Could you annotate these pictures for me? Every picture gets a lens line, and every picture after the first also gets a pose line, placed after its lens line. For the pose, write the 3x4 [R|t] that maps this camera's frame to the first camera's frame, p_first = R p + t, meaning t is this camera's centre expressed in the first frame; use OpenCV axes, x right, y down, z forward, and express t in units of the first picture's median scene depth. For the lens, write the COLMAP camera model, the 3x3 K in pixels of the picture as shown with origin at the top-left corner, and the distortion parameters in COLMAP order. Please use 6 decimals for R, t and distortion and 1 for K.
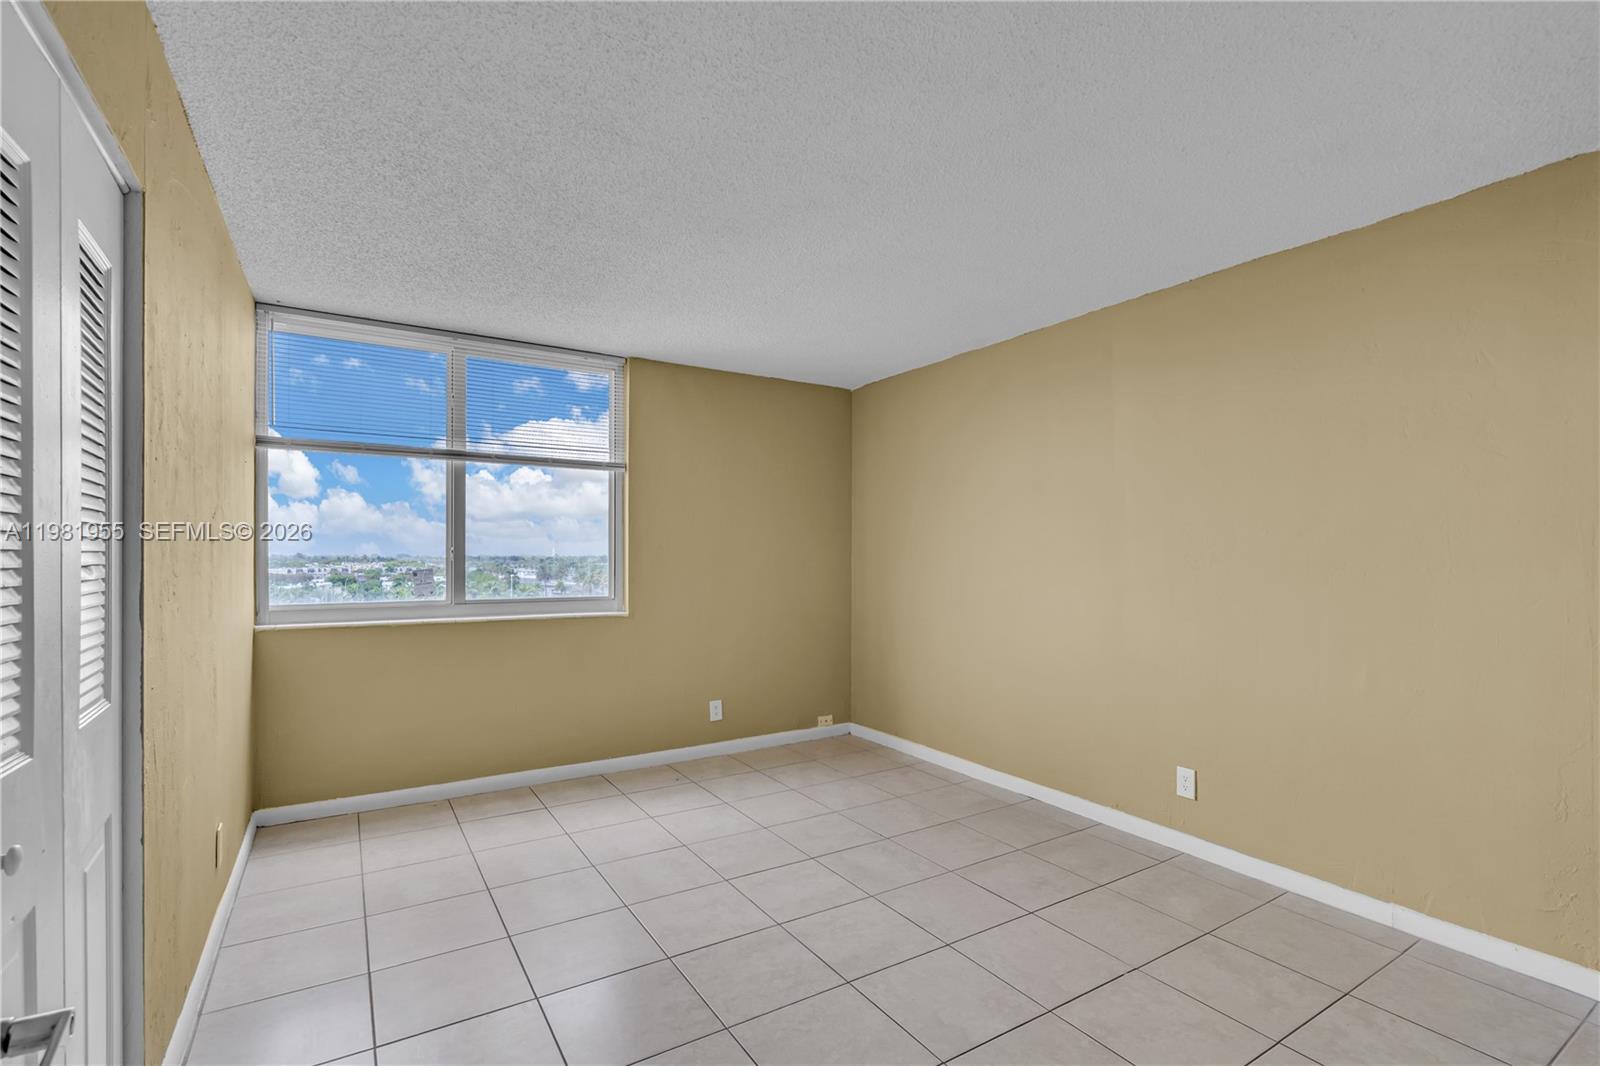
lens RADIAL K [[730.8, 0, 795.5], [0, 730.8, 544.8], [0, 0, 1]] dist [-0.008426, 0.003314]
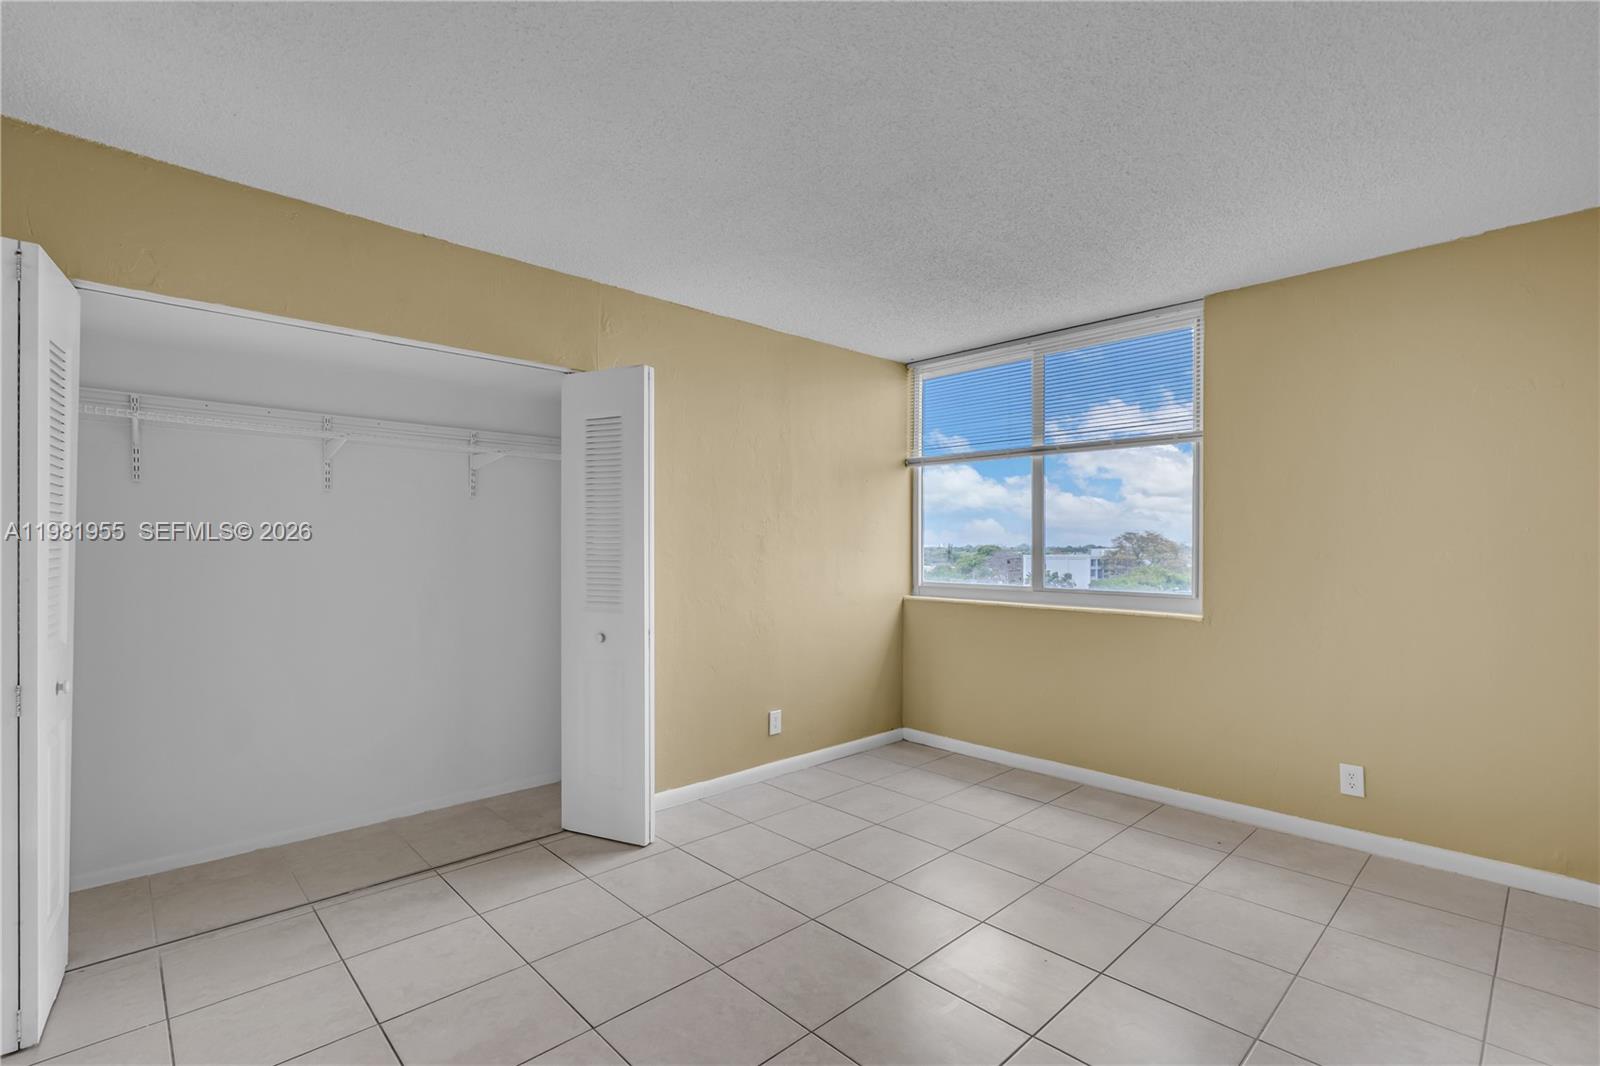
lens RADIAL K [[730.8, 0, 802.7], [0, 730.8, 539.2], [0, 0, 1]] dist [-0.008426, 0.003314]
pose [[0.208093, -0.010371, -0.978054, 0.508915], [0.011743, 0.999898, -0.008104, 0.010237], [0.978039, -0.009799, 0.208193, 0.446072]]
